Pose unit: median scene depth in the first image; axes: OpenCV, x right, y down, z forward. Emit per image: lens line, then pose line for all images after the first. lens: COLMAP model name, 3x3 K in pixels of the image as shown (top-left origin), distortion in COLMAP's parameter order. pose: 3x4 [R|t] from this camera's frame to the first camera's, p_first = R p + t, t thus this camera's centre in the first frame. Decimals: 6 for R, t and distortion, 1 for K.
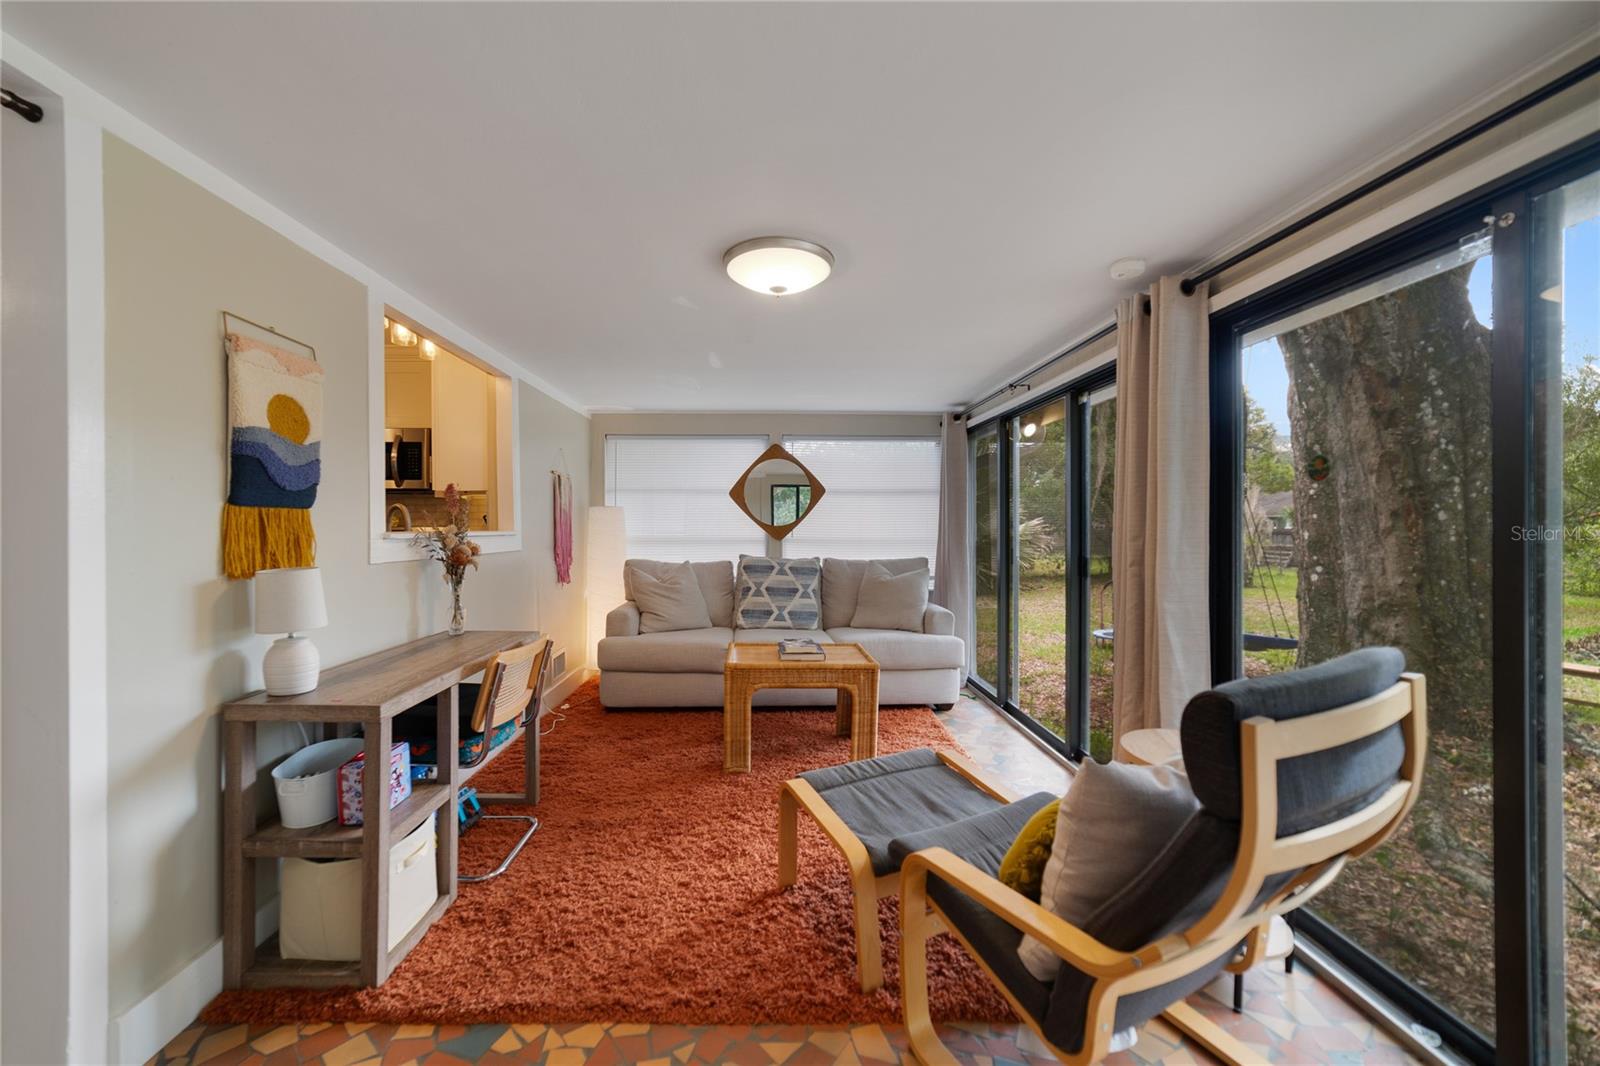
lens RADIAL K [[623.8, 0, 780.6], [0, 623.8, 522.2], [0, 0, 1]] dist [-0.014168, 0.000294]
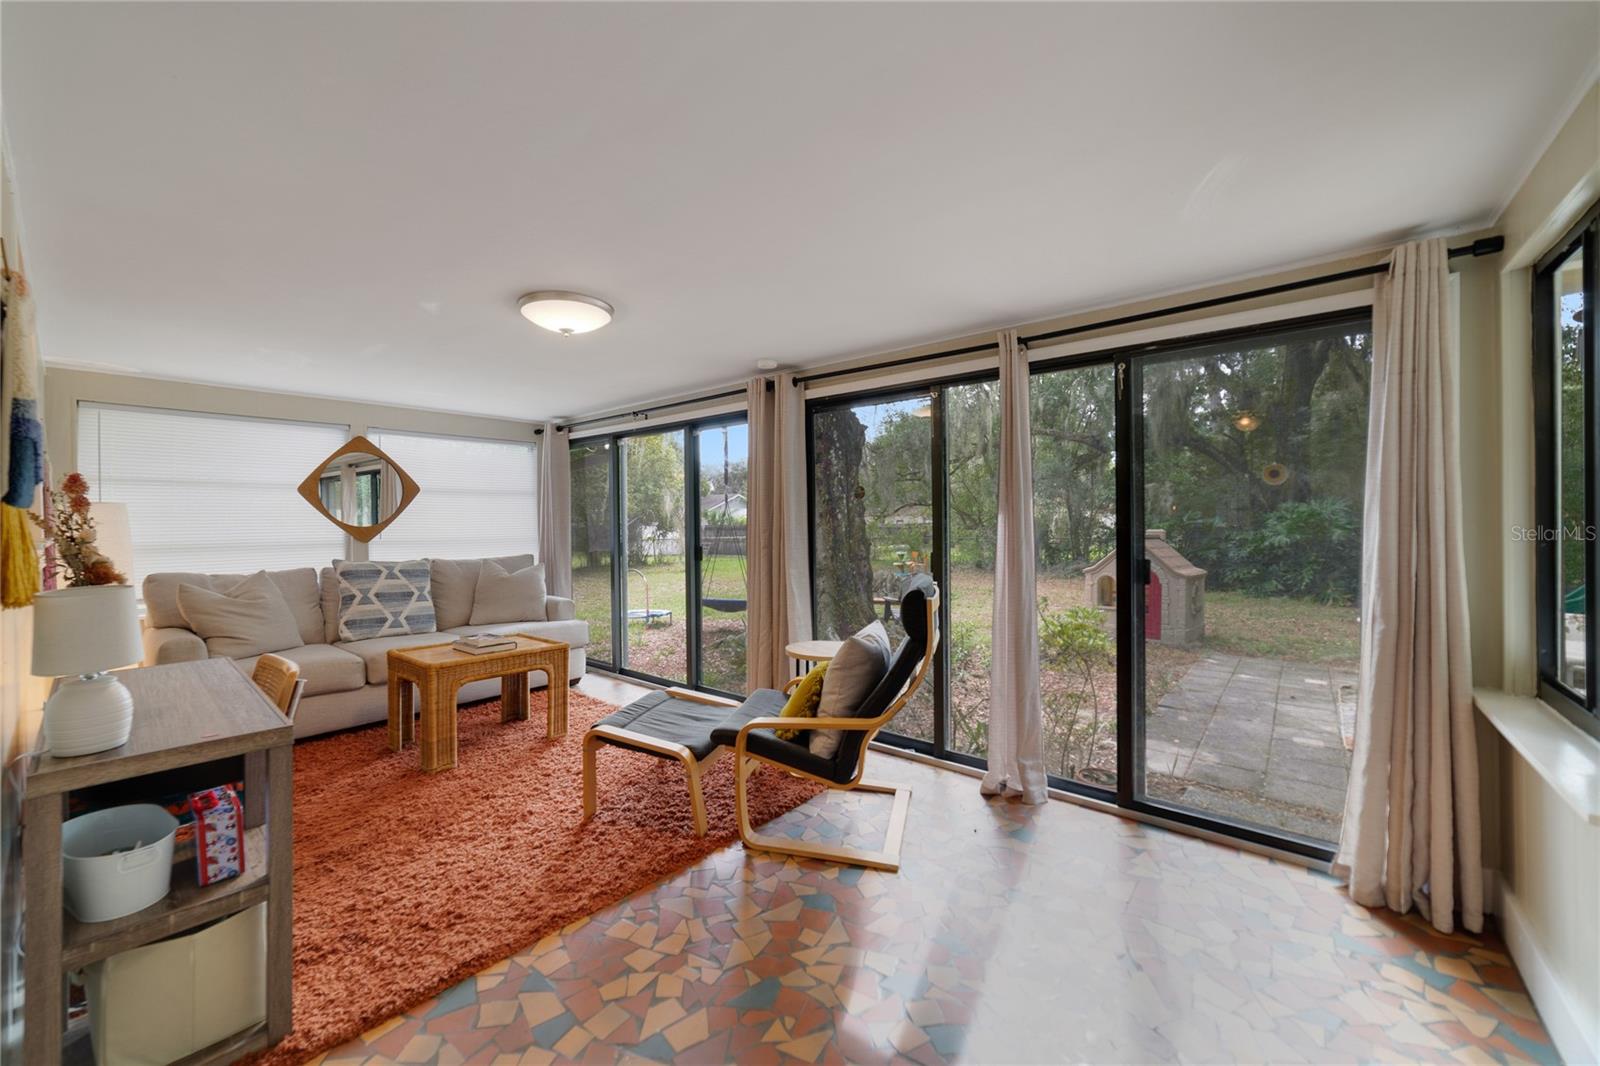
lens RADIAL K [[623.8, 0, 780.6], [0, 623.8, 522.2], [0, 0, 1]] dist [-0.014168, 0.000294]
pose [[0.671874, -0.005426, 0.740645, -0.337579], [0.003781, 0.999985, 0.003896, -0.001714], [-0.740655, 0.000183, 0.671885, -0.059450]]
